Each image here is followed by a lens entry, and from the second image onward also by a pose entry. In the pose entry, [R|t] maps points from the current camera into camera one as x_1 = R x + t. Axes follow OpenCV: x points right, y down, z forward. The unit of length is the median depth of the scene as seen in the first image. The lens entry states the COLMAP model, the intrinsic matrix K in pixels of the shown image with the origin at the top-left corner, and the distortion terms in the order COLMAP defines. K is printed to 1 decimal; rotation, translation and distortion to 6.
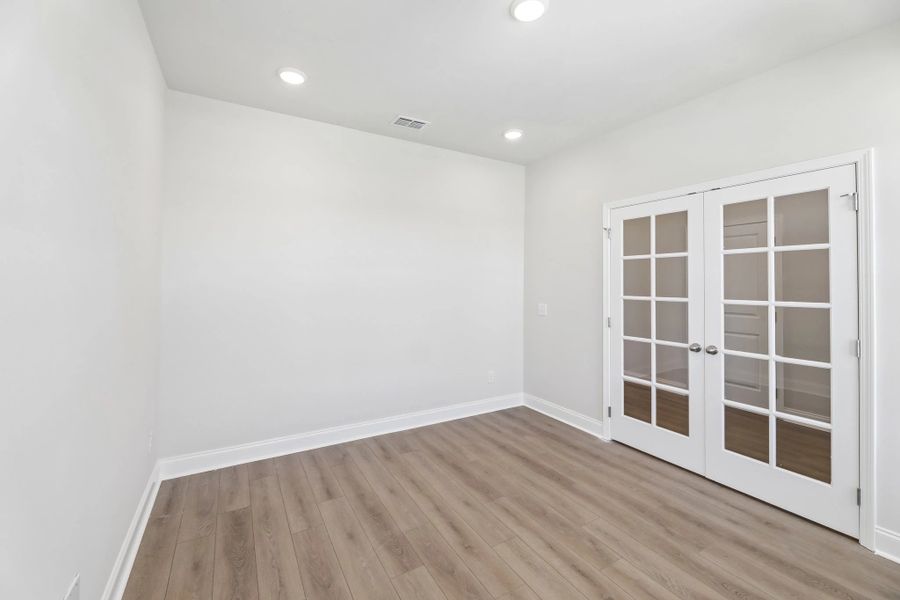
lens RADIAL K [[364.1, 0, 448.8], [0, 364.1, 289.4], [0, 0, 1]] dist [0.000027, -0.000111]
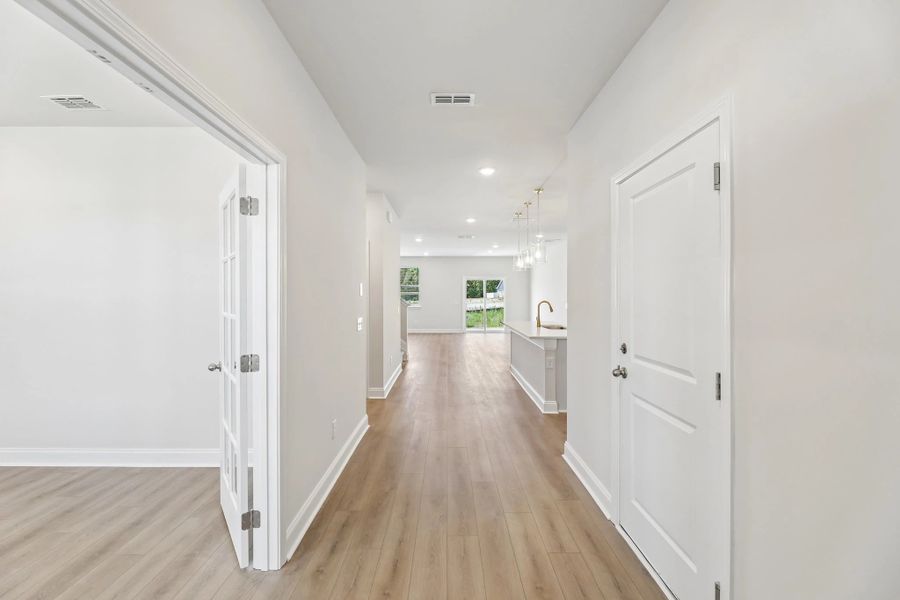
lens RADIAL K [[374.8, 0, 450.0], [0, 374.8, 300.0], [0, 0, 1]] dist [0.000634, 0.000096]
pose [[0.859460, 0.002329, -0.511197, 1.046430], [0.000766, 0.999983, 0.005844, -0.008165], [0.511202, -0.005414, 0.859444, 0.685356]]
